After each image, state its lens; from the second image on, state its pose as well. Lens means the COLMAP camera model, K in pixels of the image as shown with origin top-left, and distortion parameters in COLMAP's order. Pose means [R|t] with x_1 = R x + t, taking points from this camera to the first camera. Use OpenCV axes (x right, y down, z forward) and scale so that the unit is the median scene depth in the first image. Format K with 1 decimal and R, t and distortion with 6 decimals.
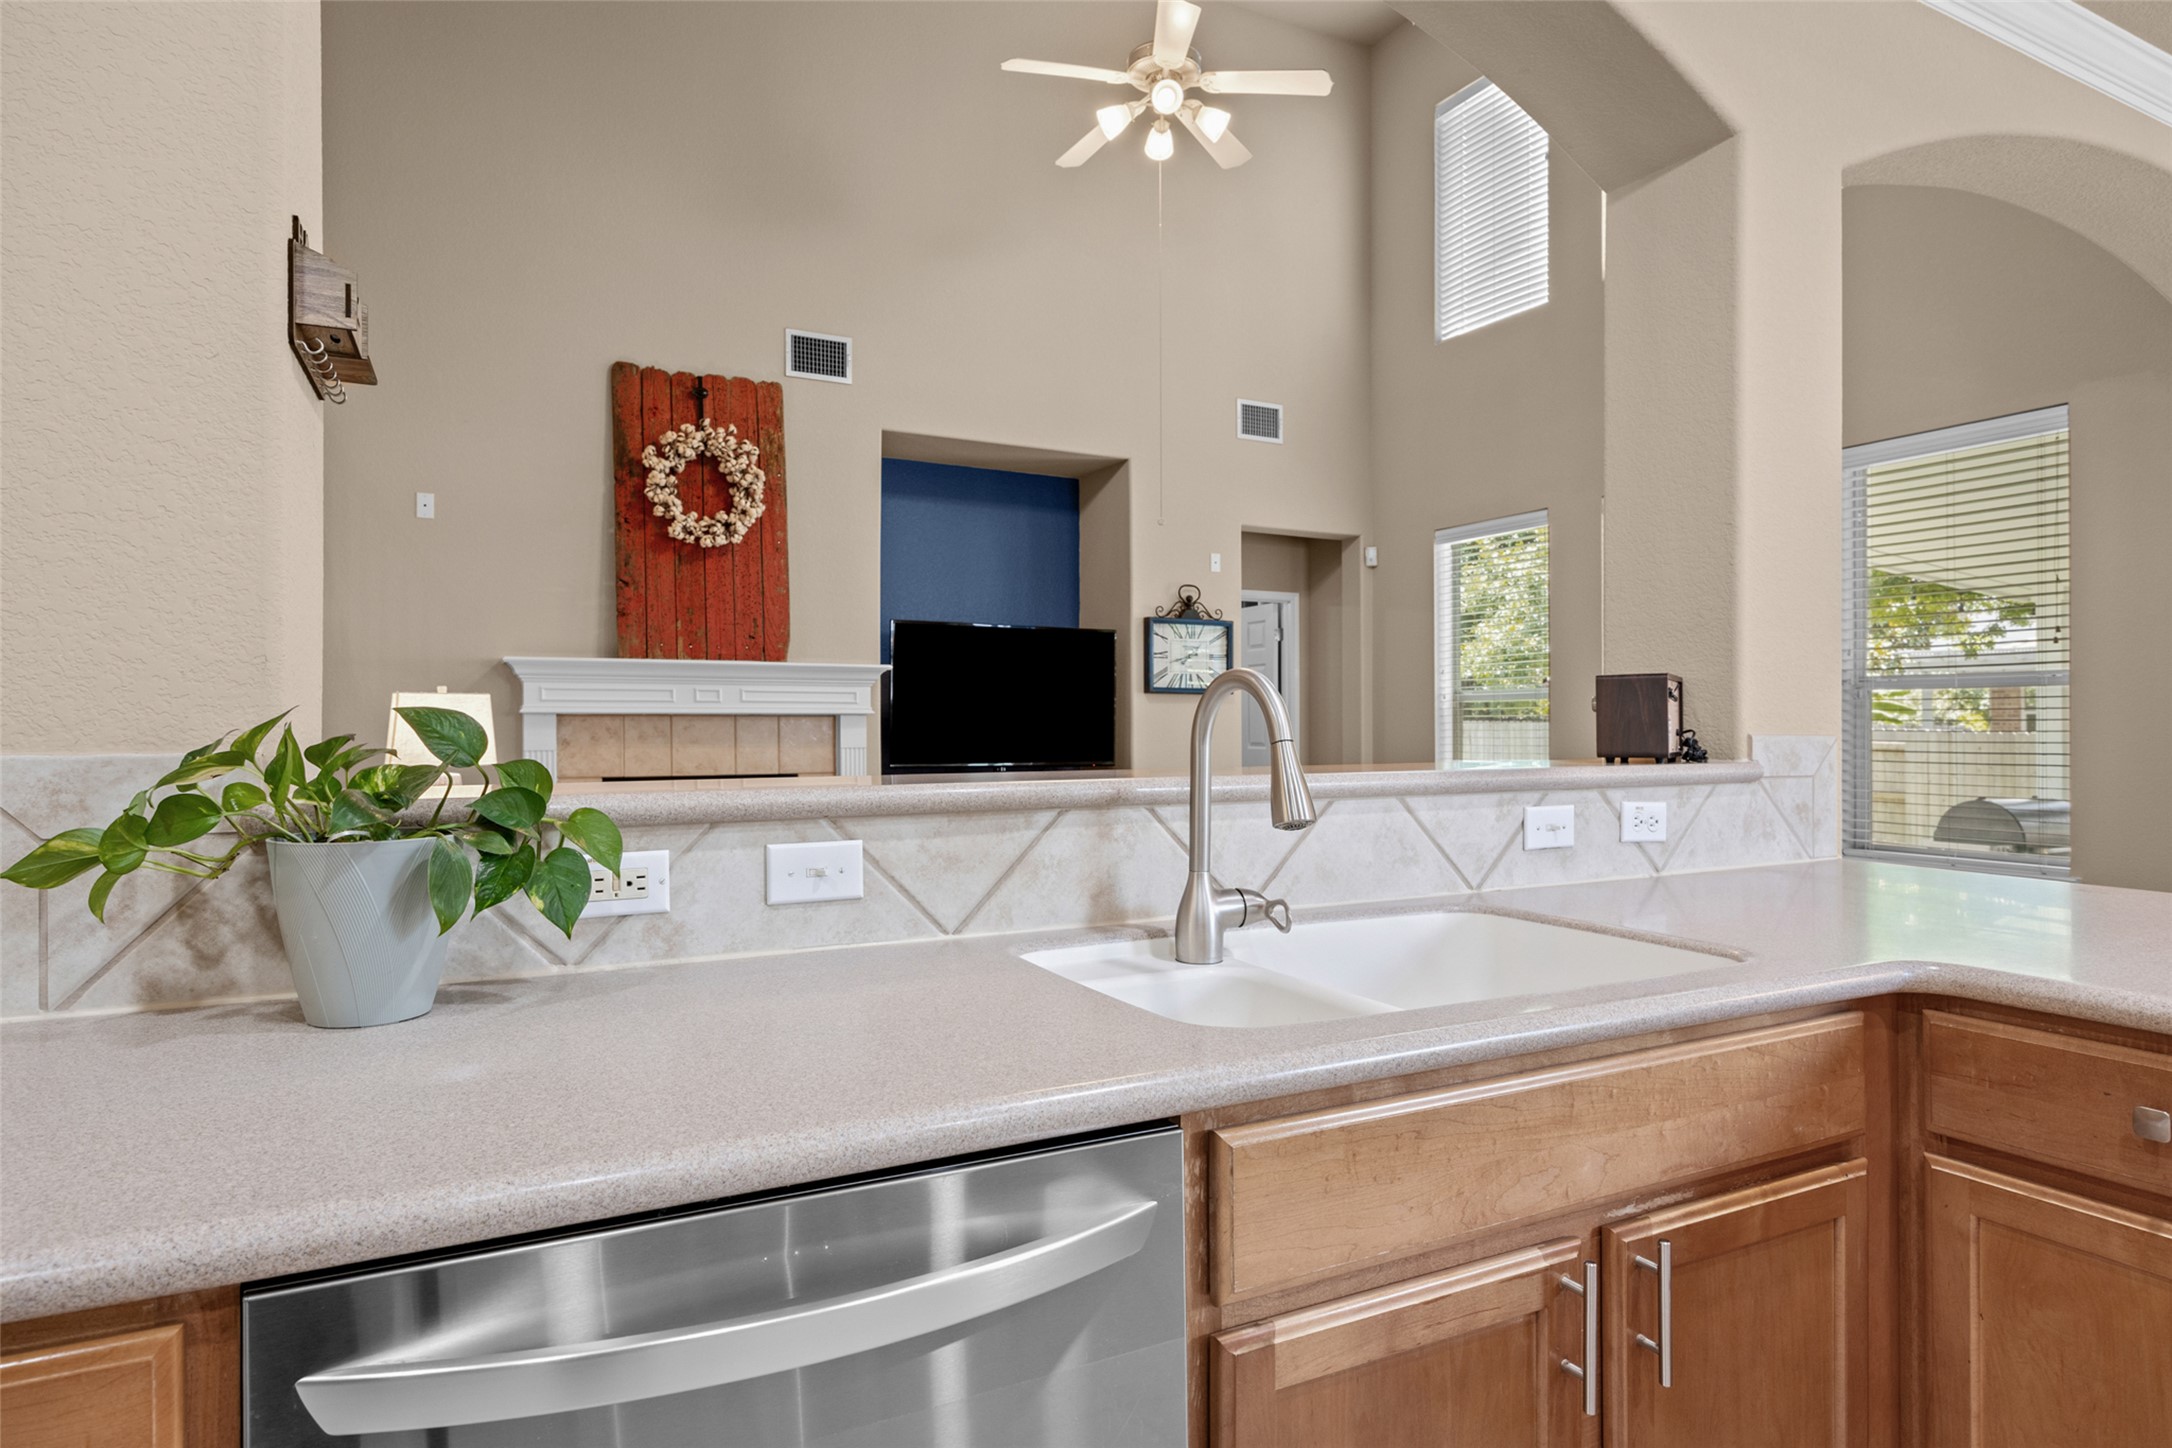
lens RADIAL K [[1197.9, 0, 1090.5], [0, 1197.9, 734.5], [0, 0, 1]] dist [0.003130, 0.000710]
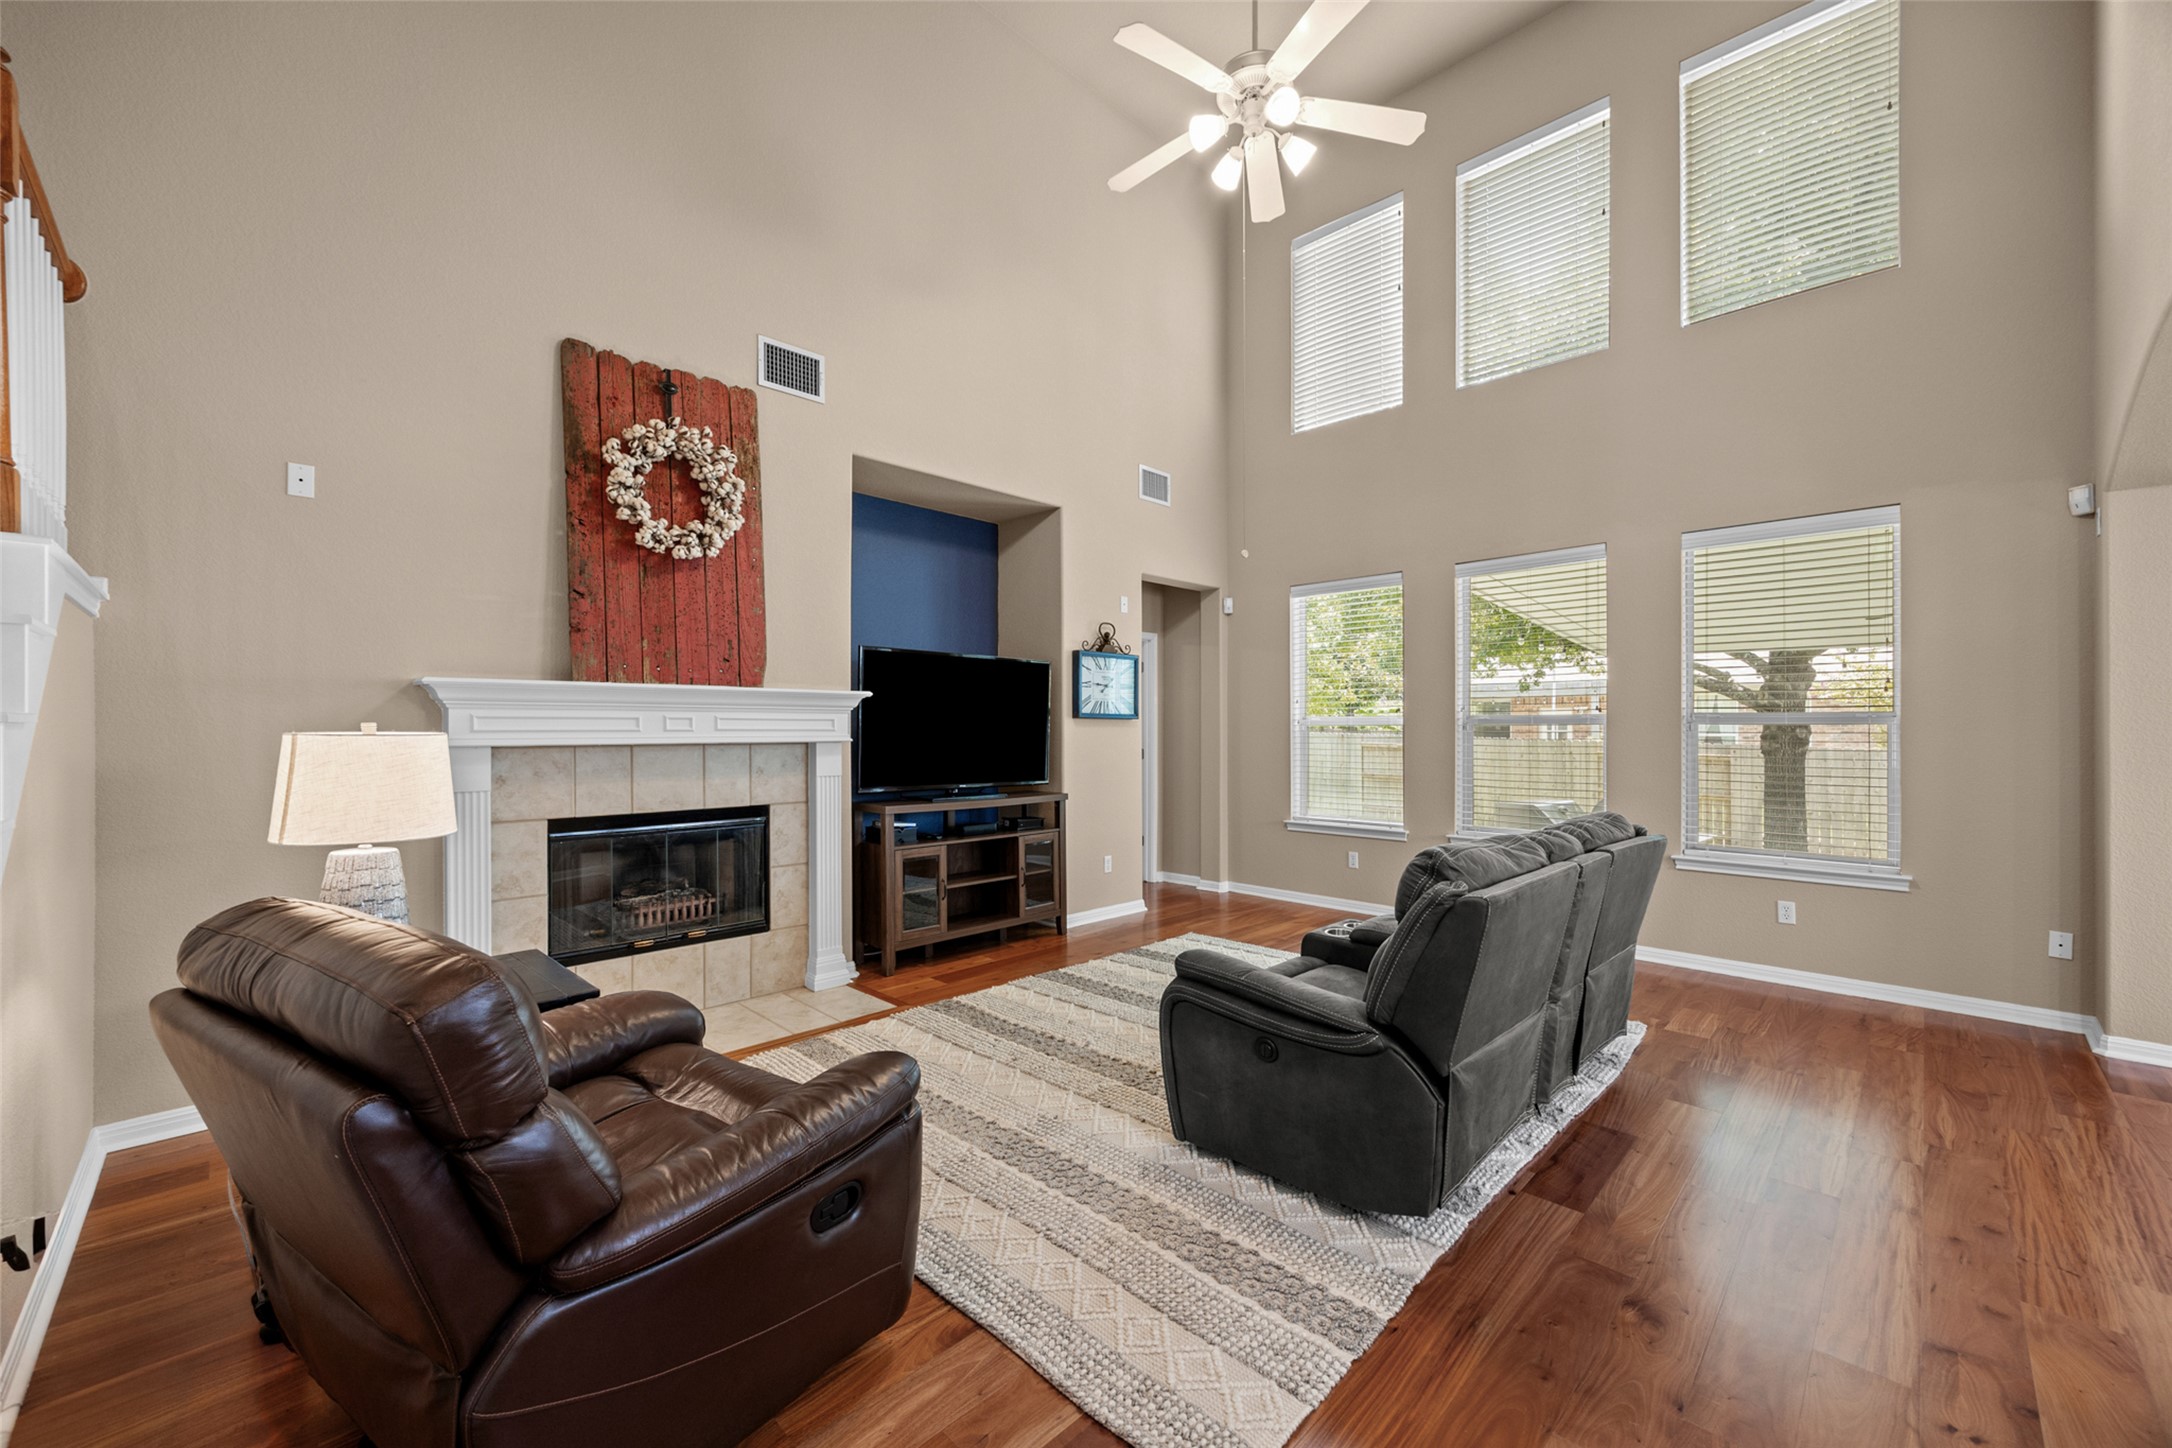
lens RADIAL K [[840.7, 0, 1087.4], [0, 840.7, 729.6], [0, 0, 1]] dist [0.005593, -0.000200]
pose [[0.957041, 0.000823, 0.289951, -0.207047], [0.000620, 0.999988, -0.004886, -0.024516], [-0.289952, 0.004856, 0.957029, 0.302251]]
